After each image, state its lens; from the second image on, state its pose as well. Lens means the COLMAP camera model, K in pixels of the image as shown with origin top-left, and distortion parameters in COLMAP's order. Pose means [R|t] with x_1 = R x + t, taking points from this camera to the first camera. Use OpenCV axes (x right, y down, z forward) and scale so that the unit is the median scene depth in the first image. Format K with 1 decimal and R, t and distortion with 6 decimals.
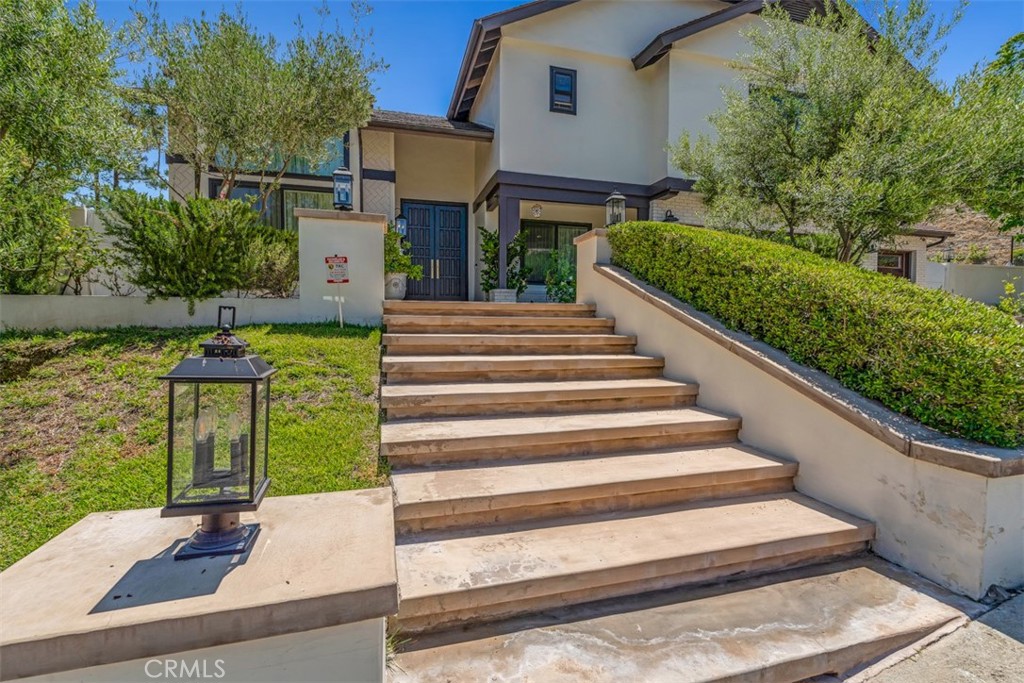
lens RADIAL K [[452.2, 0, 512.0], [0, 452.2, 341.5], [0, 0, 1]] dist [0.001151, 0.000060]
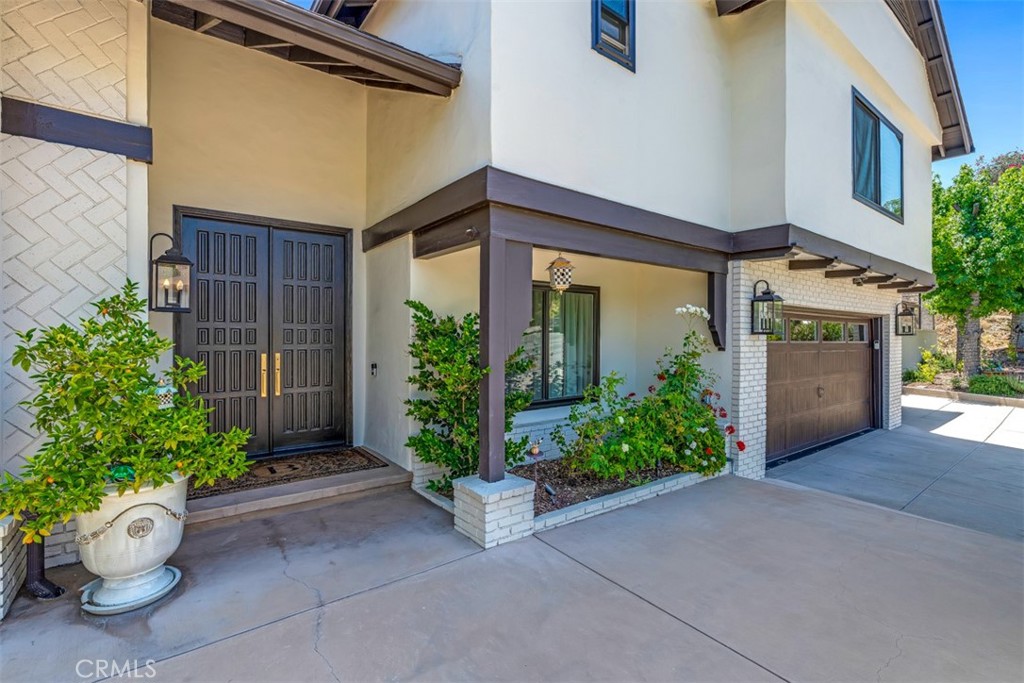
lens RADIAL K [[438.0, 0, 513.1], [0, 438.0, 324.2], [0, 0, 1]] dist [-0.000907, -0.000107]
pose [[0.919426, -0.004800, 0.393233, -0.142729], [0.026350, 0.998430, -0.049422, -0.213444], [-0.392379, 0.055802, 0.918109, 0.617015]]
